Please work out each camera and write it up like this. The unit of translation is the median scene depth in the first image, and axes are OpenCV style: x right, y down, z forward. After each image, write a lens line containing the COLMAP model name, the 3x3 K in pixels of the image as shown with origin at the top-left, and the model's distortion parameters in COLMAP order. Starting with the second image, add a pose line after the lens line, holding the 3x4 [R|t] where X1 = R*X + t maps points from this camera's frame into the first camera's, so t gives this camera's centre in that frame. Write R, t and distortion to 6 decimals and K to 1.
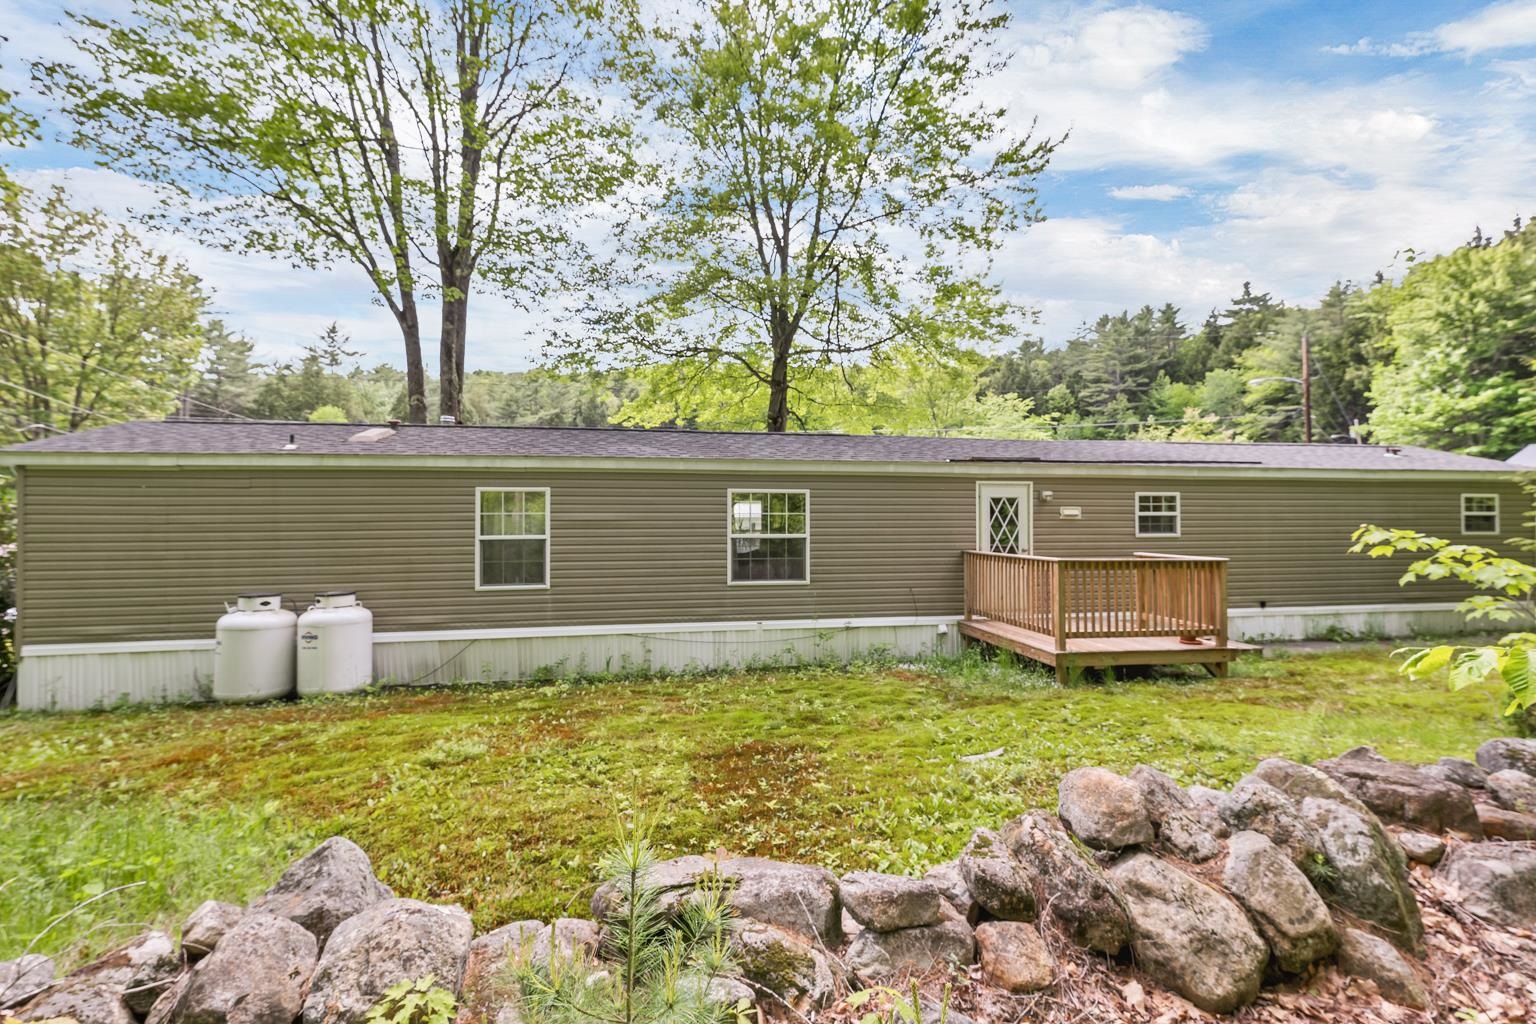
lens RADIAL K [[640.1, 0, 770.4], [0, 640.1, 523.0], [0, 0, 1]] dist [0.003574, -0.000377]
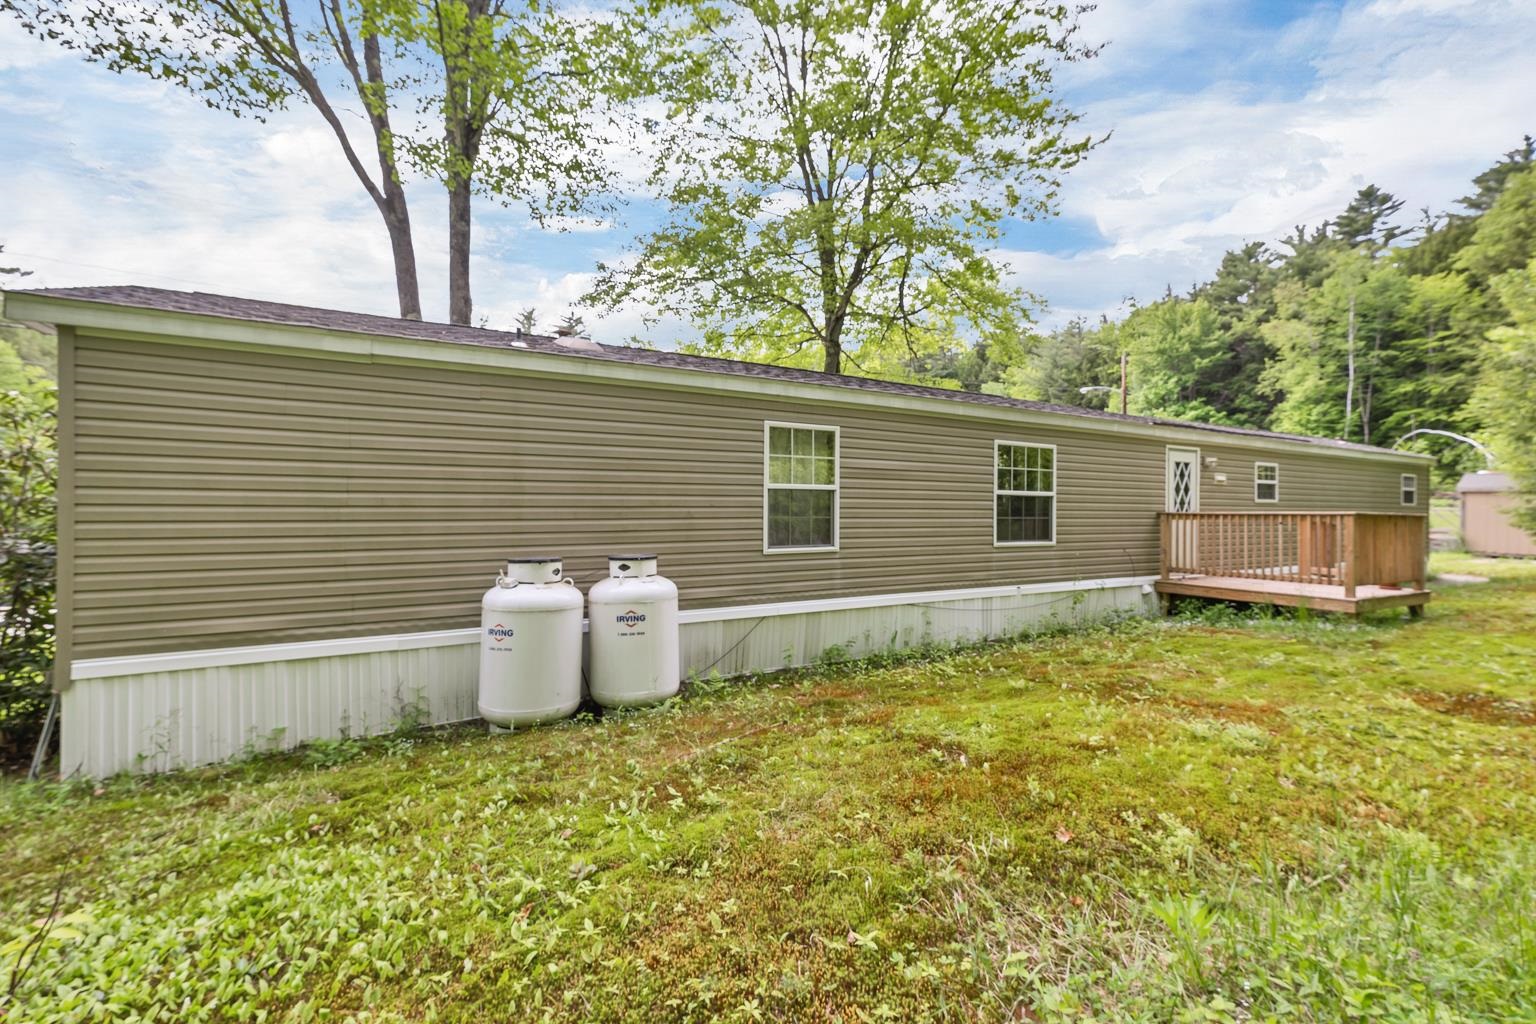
lens RADIAL K [[640.1, 0, 770.4], [0, 640.1, 523.0], [0, 0, 1]] dist [0.003574, -0.000377]
pose [[0.944408, 0.001424, 0.328774, -0.629028], [-0.005828, 0.999906, 0.012411, 0.051833], [-0.328725, -0.013637, 0.944327, 0.237610]]
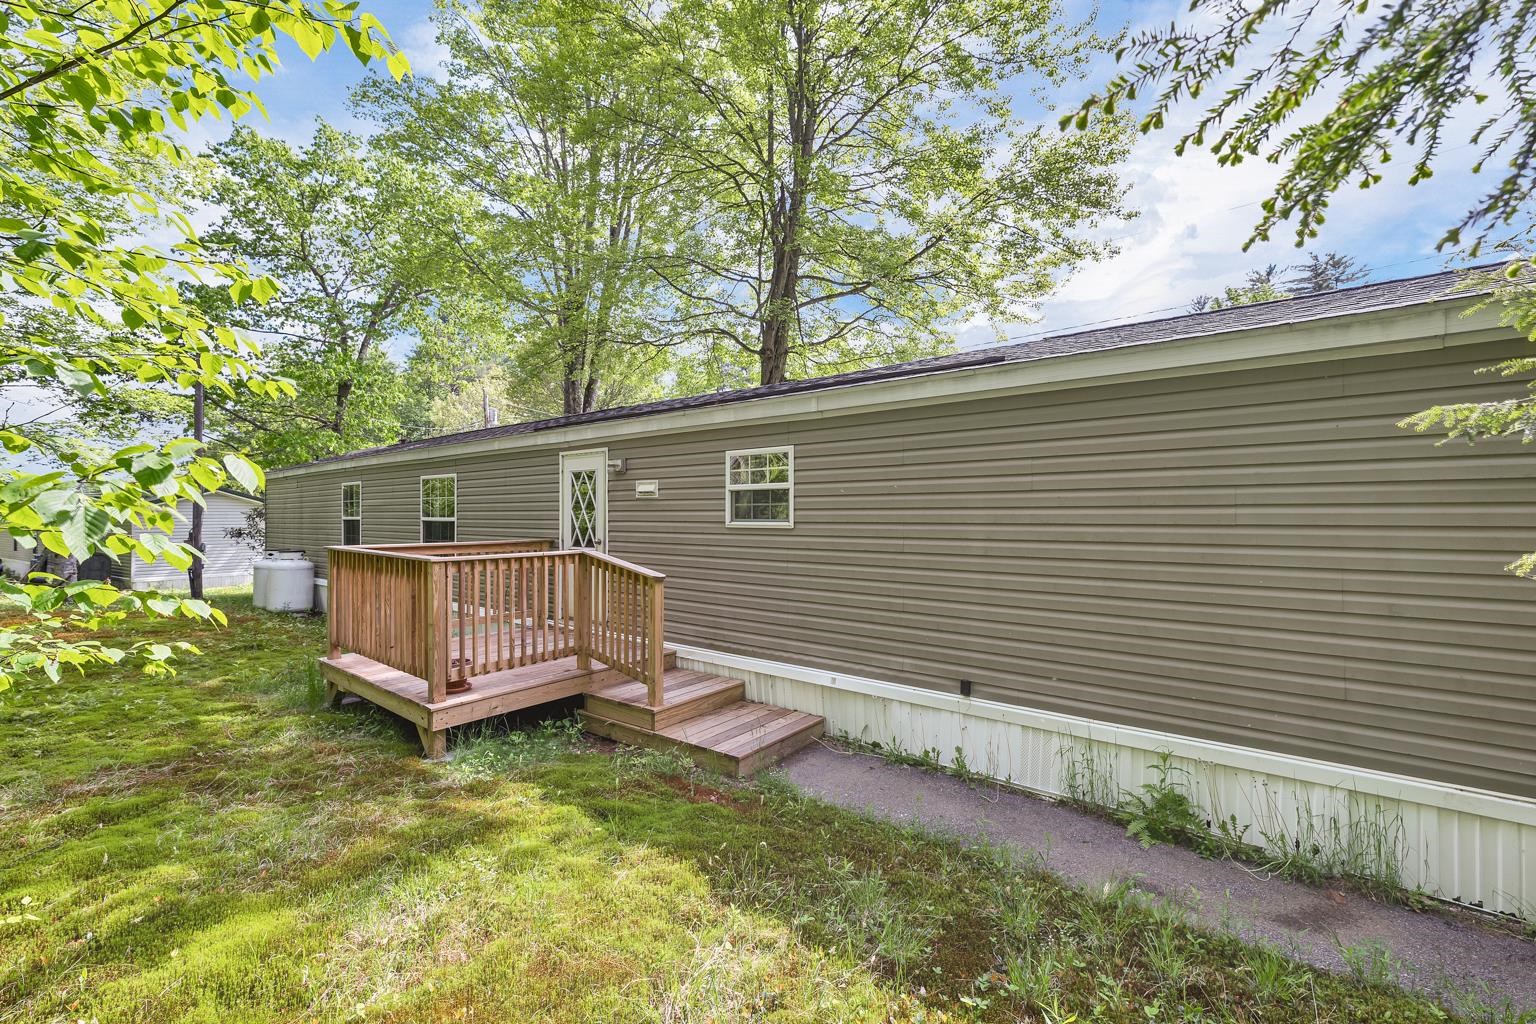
lens RADIAL K [[629.4, 0, 766.1], [0, 629.4, 520.7], [0, 0, 1]] dist [0.001858, 0.000101]
pose [[0.689210, 0.003729, -0.724552, 1.069506], [-0.007970, 0.999965, -0.002435, 0.018055], [0.724518, 0.007453, 0.689216, 0.664208]]
